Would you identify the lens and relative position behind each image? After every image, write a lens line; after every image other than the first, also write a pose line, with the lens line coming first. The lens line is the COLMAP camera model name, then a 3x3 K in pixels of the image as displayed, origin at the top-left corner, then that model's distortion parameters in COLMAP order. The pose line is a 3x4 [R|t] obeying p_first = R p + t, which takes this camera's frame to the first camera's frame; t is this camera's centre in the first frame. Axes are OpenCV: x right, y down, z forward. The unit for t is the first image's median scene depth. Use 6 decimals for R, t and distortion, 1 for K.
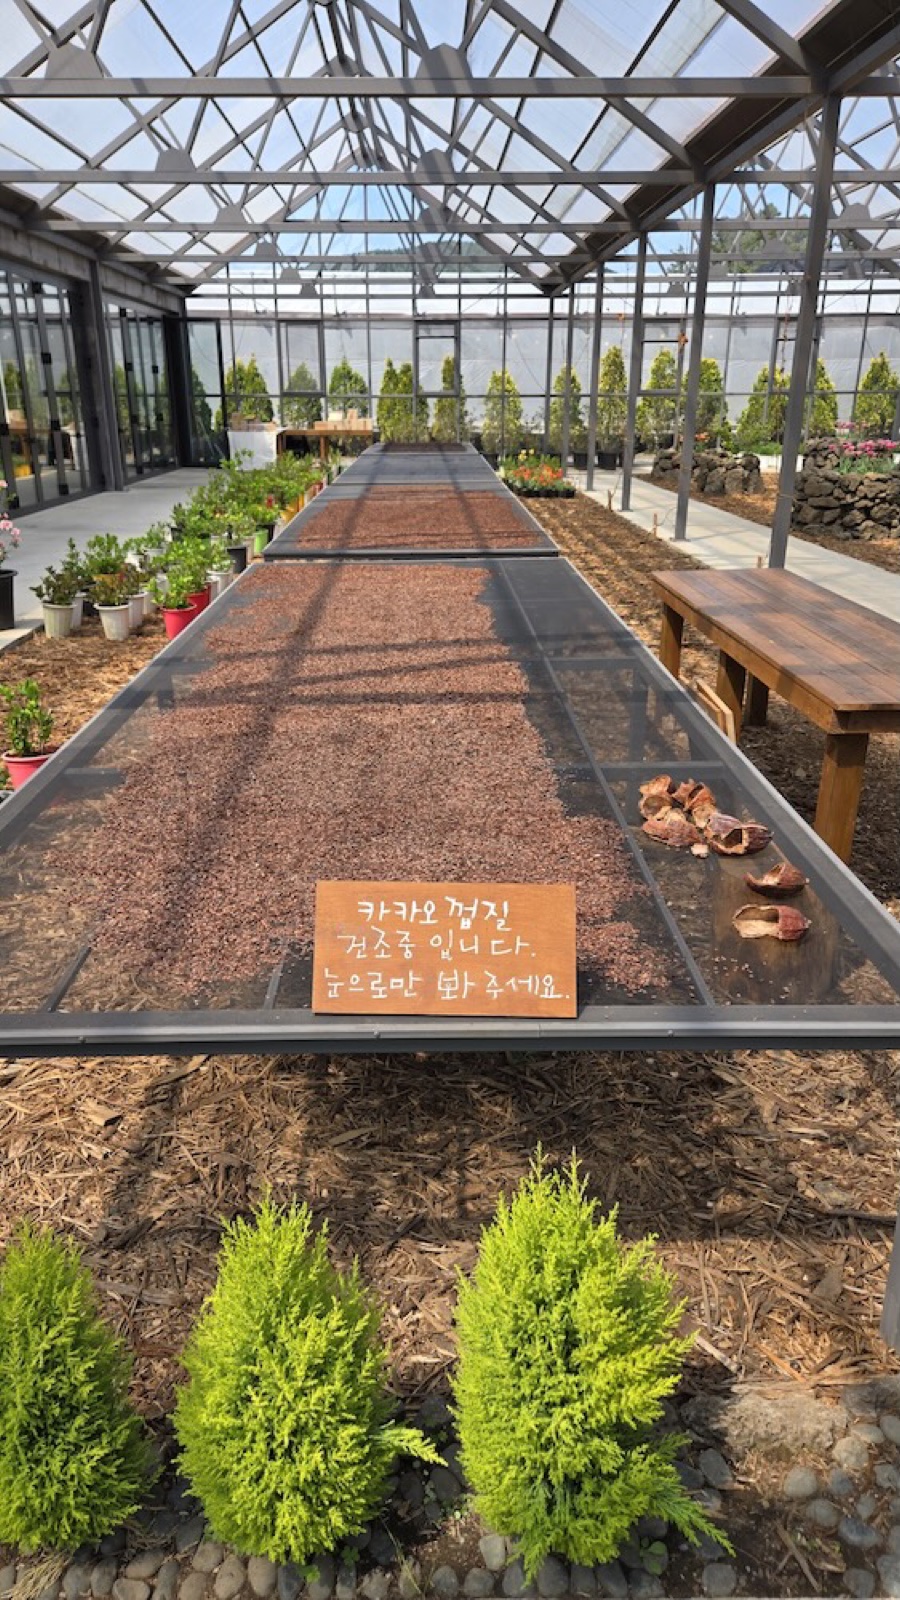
lens RADIAL K [[1124.7, 0, 470.2], [0, 1124.7, 801.0], [0, 0, 1]] dist [0.059367, -0.057178]
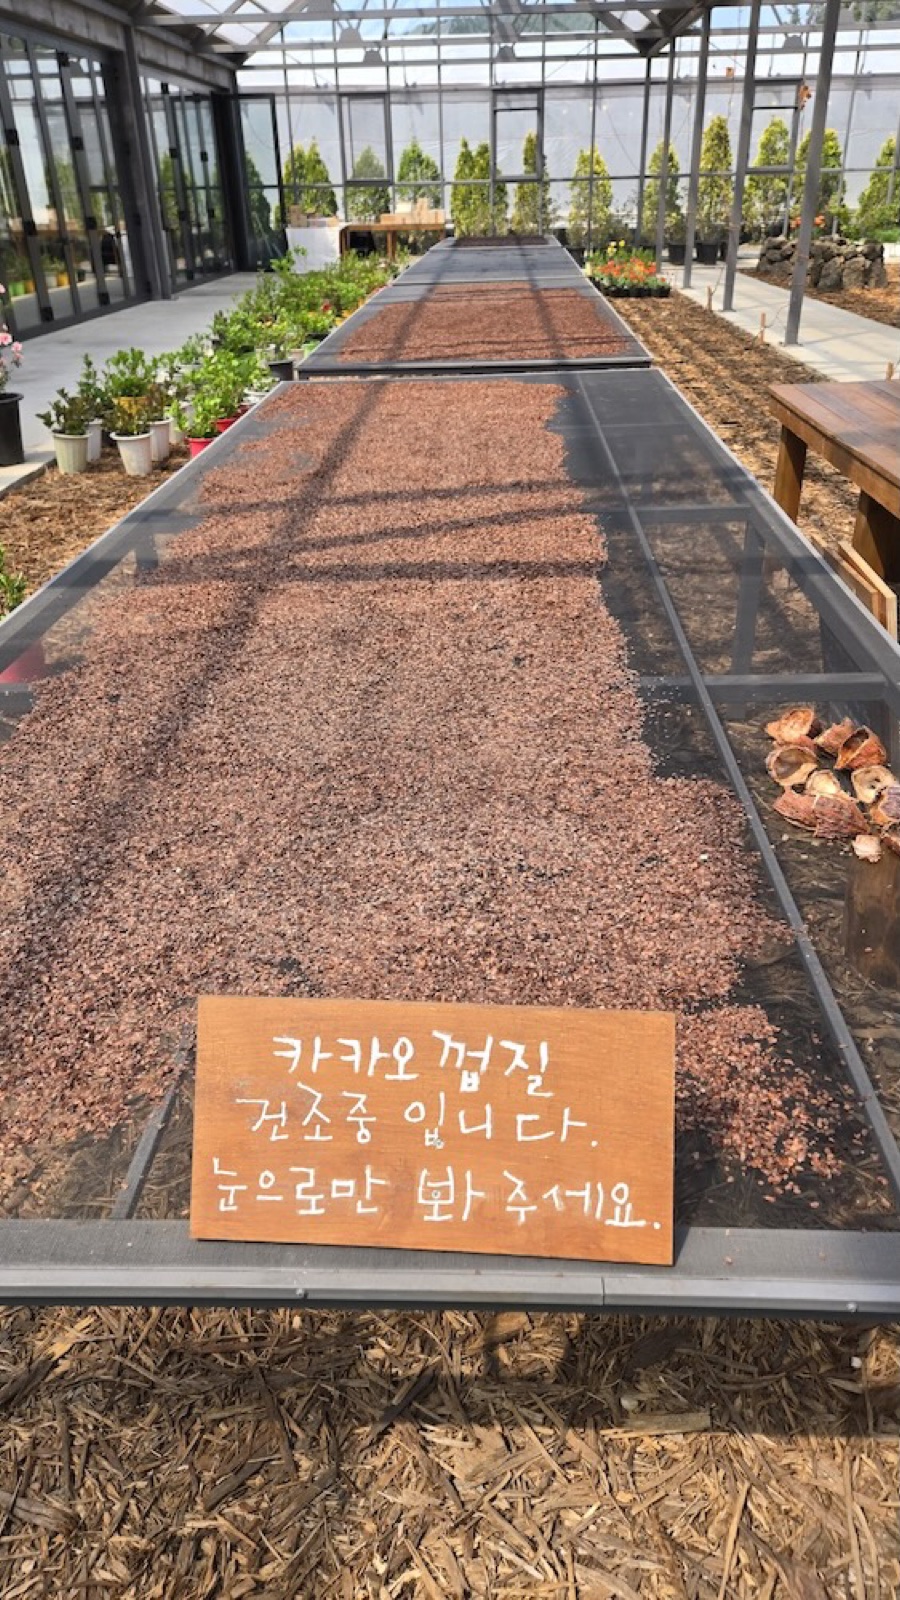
lens RADIAL K [[1124.7, 0, 470.2], [0, 1124.7, 801.0], [0, 0, 1]] dist [0.059367, -0.057178]
pose [[0.997483, 0.011459, -0.069979, 0.007920], [-0.000833, 0.988681, 0.150034, -0.025667], [0.070906, -0.149598, 0.986201, 0.116872]]
